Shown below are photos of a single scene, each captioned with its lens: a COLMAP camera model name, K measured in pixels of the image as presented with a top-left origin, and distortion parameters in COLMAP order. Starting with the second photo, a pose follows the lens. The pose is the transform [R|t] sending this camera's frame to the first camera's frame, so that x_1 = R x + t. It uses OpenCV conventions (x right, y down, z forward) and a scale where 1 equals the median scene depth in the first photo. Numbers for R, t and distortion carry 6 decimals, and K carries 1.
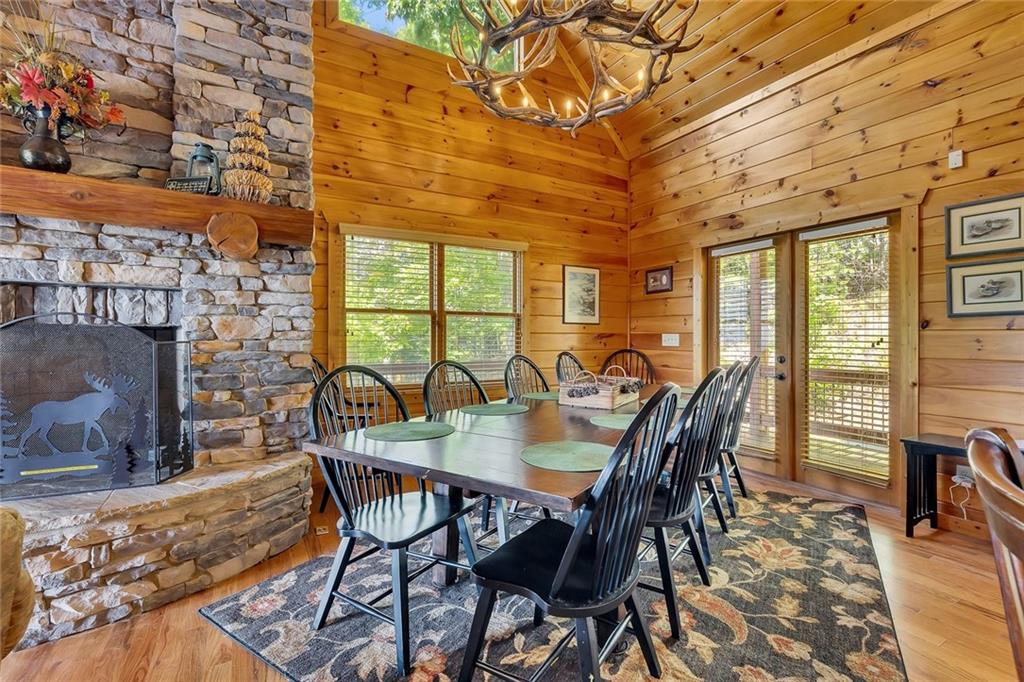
lens RADIAL K [[477.7, 0, 512.0], [0, 477.7, 341.0], [0, 0, 1]] dist [0.034004, -0.018265]
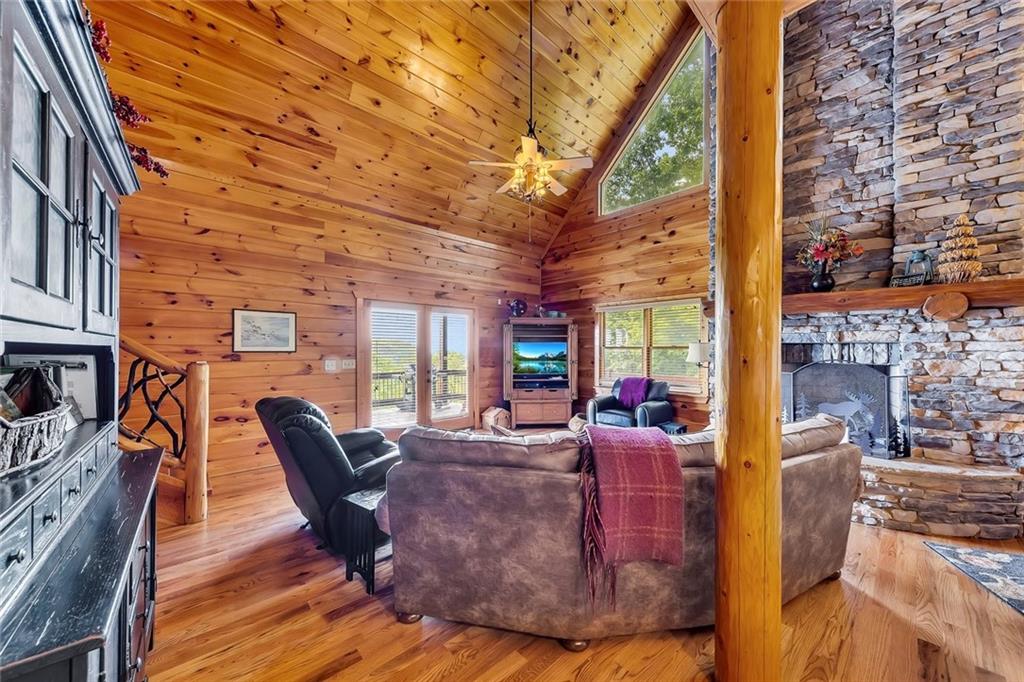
lens RADIAL K [[366.9, 0, 514.8], [0, 366.9, 347.4], [0, 0, 1]] dist [-0.002694, -0.000513]
pose [[0.238084, -0.009679, -0.971196, 0.190380], [-0.014291, 0.999807, -0.013468, -0.057272], [0.971139, 0.017086, 0.237900, -0.528804]]
